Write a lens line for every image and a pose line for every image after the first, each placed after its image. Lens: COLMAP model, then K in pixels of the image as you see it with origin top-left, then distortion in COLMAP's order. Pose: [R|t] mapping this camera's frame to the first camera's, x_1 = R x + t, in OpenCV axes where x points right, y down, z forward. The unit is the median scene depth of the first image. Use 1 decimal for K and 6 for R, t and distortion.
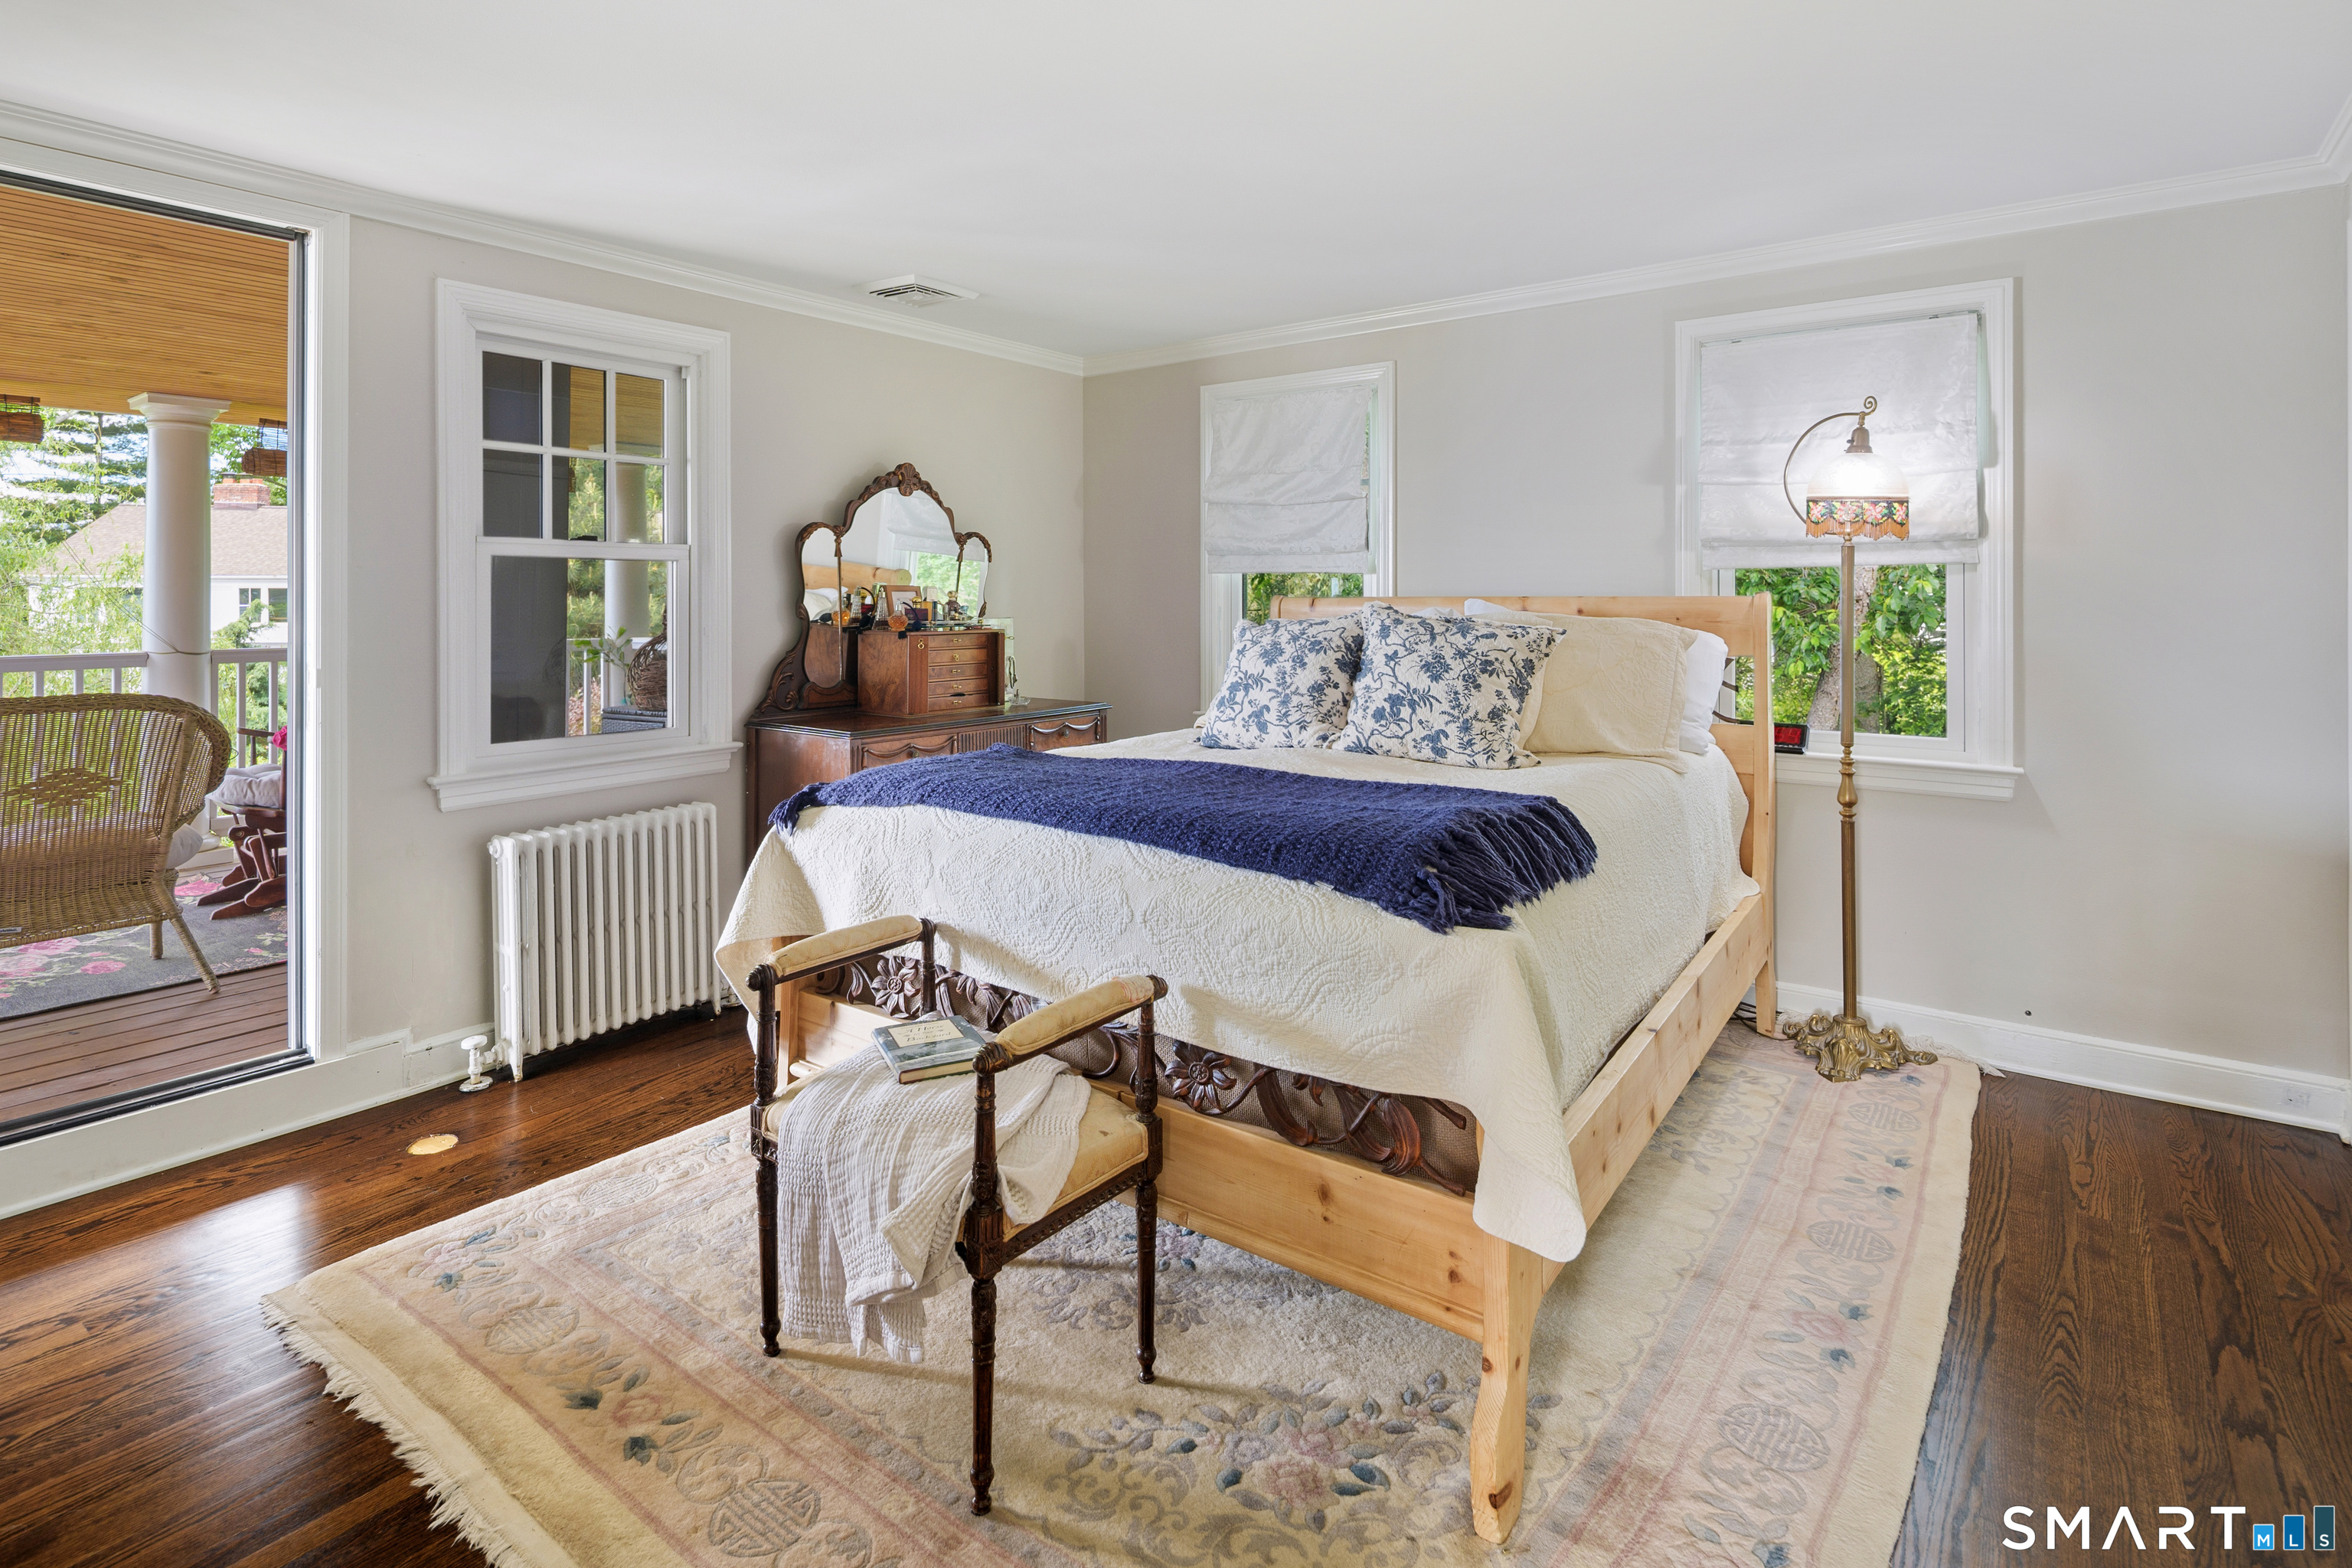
lens RADIAL K [[1183.3, 0, 1175.8], [0, 1183.3, 752.8], [0, 0, 1]] dist [0.000537, -0.001169]
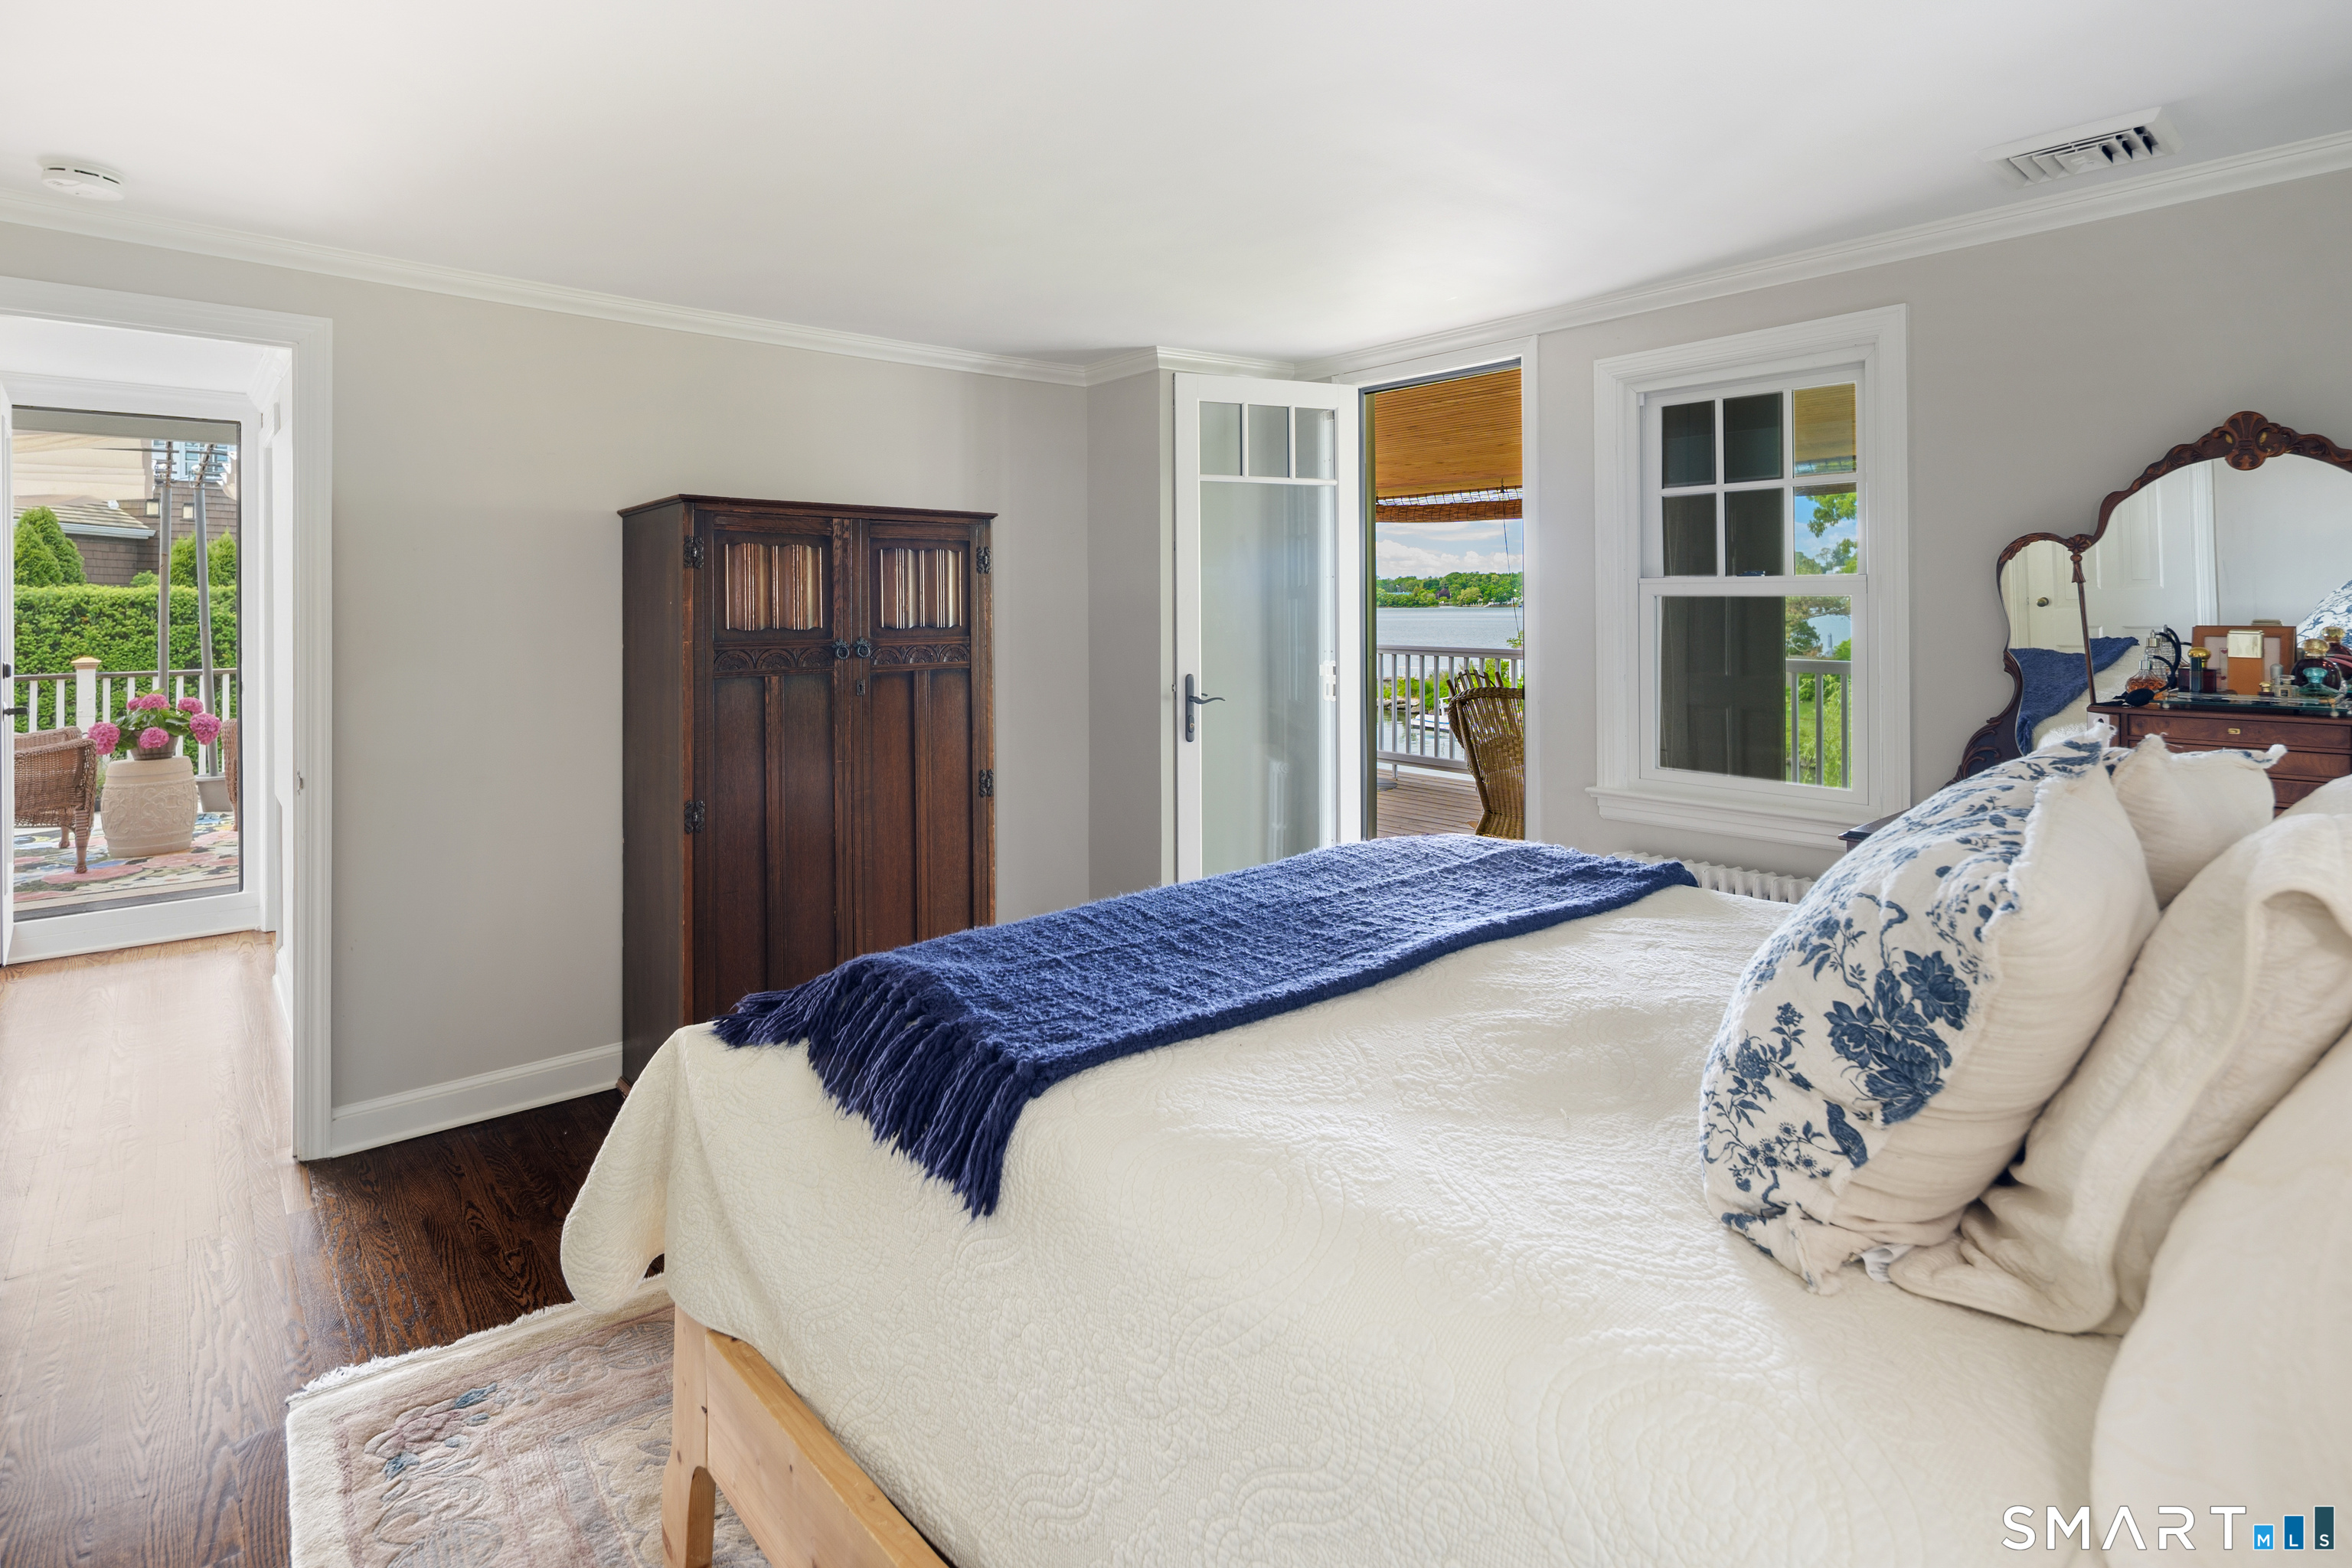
lens RADIAL K [[1183.3, 0, 1175.8], [0, 1183.3, 752.8], [0, 0, 1]] dist [0.000537, -0.001169]
pose [[-0.205677, 0.119142, -0.971340, 0.557994], [-0.126892, 0.980935, 0.147188, -0.121814], [0.970358, 0.153528, -0.186638, 0.758229]]
